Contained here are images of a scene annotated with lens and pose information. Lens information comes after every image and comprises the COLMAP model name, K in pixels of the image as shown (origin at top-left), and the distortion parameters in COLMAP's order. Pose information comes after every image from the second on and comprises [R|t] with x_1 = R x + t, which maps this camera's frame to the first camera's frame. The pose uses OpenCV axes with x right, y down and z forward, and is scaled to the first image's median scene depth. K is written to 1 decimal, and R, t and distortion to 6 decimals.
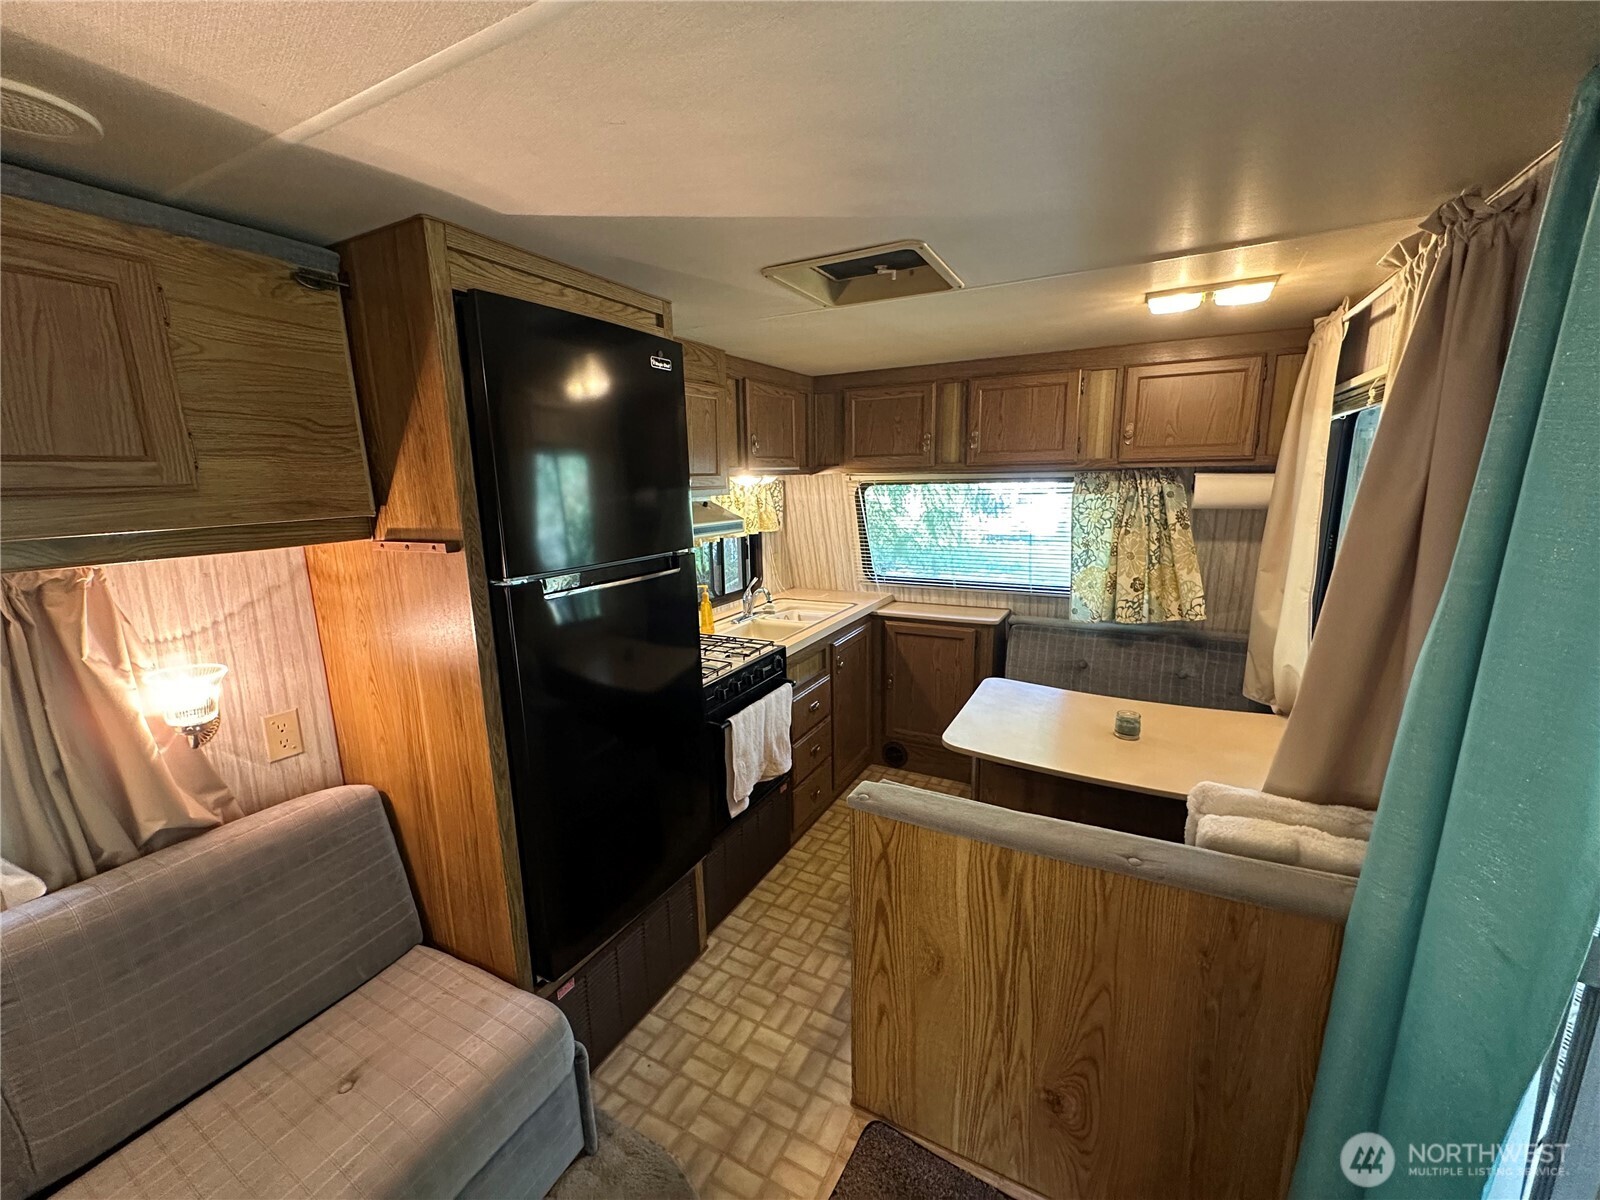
lens RADIAL K [[638.3, 0, 797.7], [0, 638.3, 603.9], [0, 0, 1]] dist [-0.011863, 0.000728]
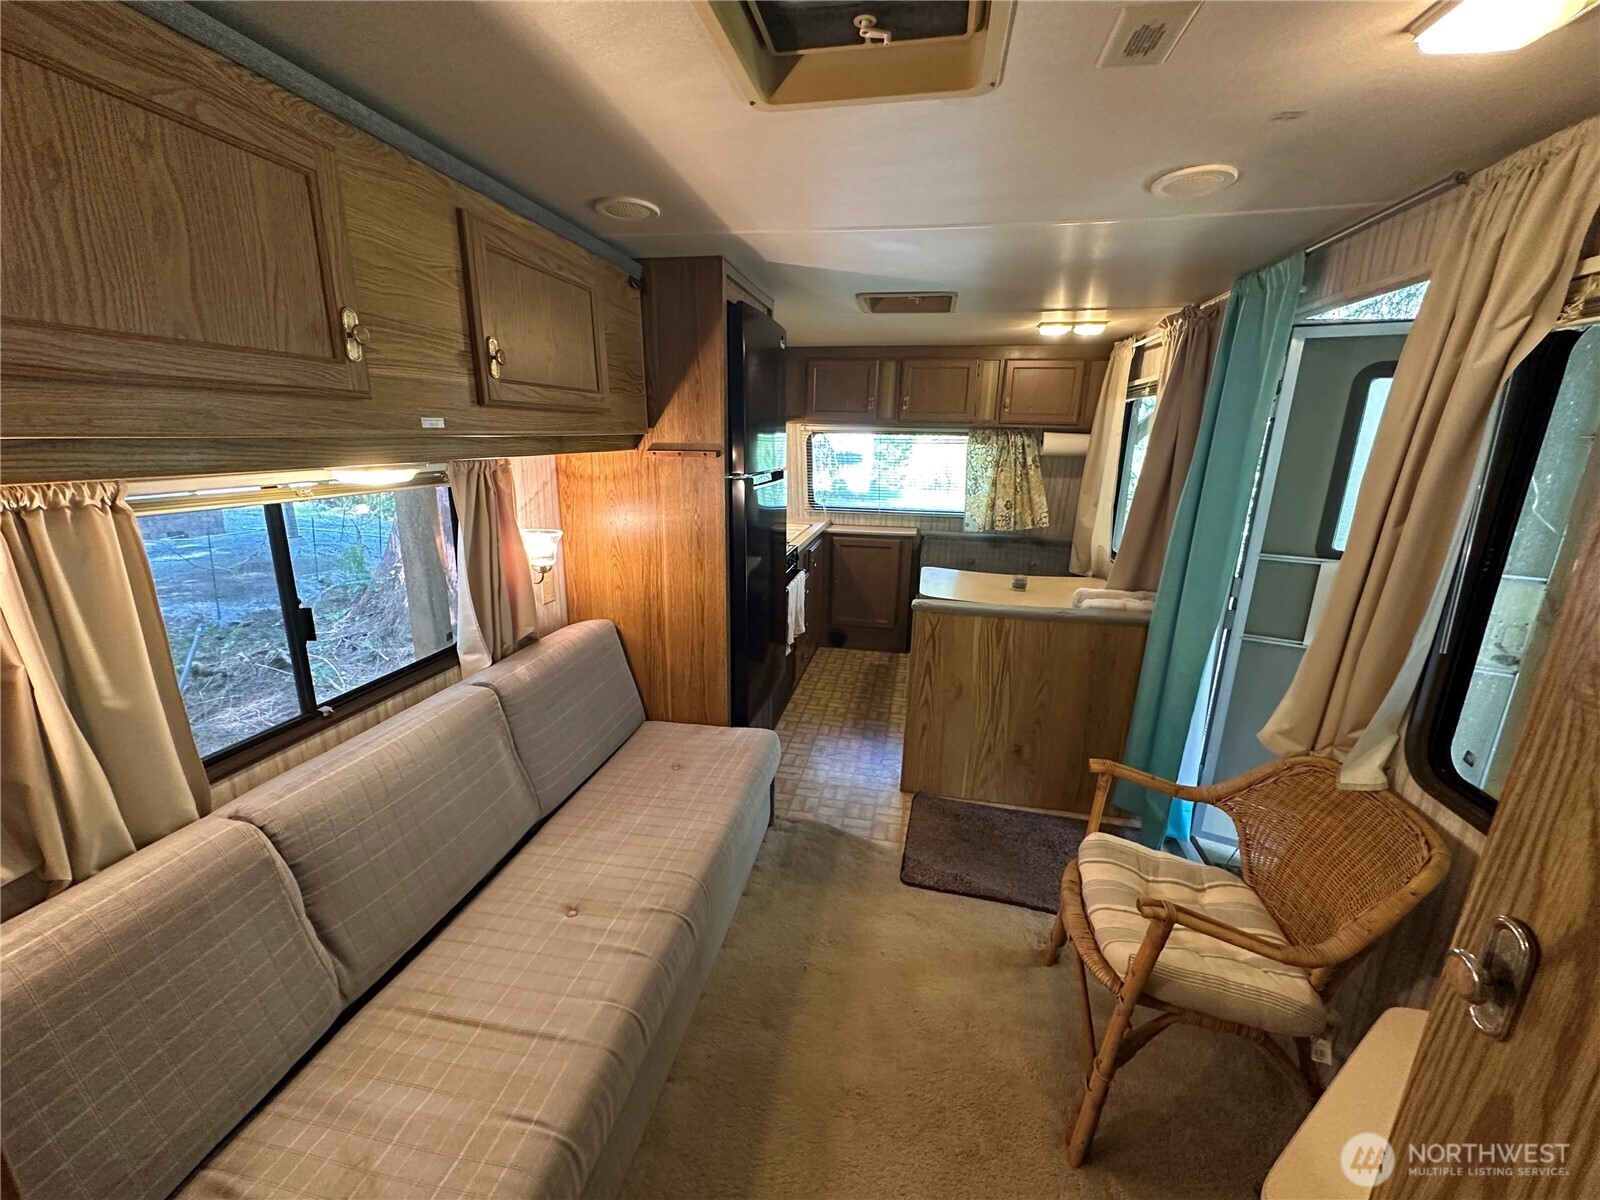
lens RADIAL K [[638.3, 0, 800.9], [0, 638.3, 605.3], [0, 0, 1]] dist [-0.011863, 0.000728]
pose [[0.956061, -0.039329, 0.290519, -0.451691], [0.019589, 0.997316, 0.070547, 0.104555], [-0.292514, -0.061757, 0.954265, -0.375434]]
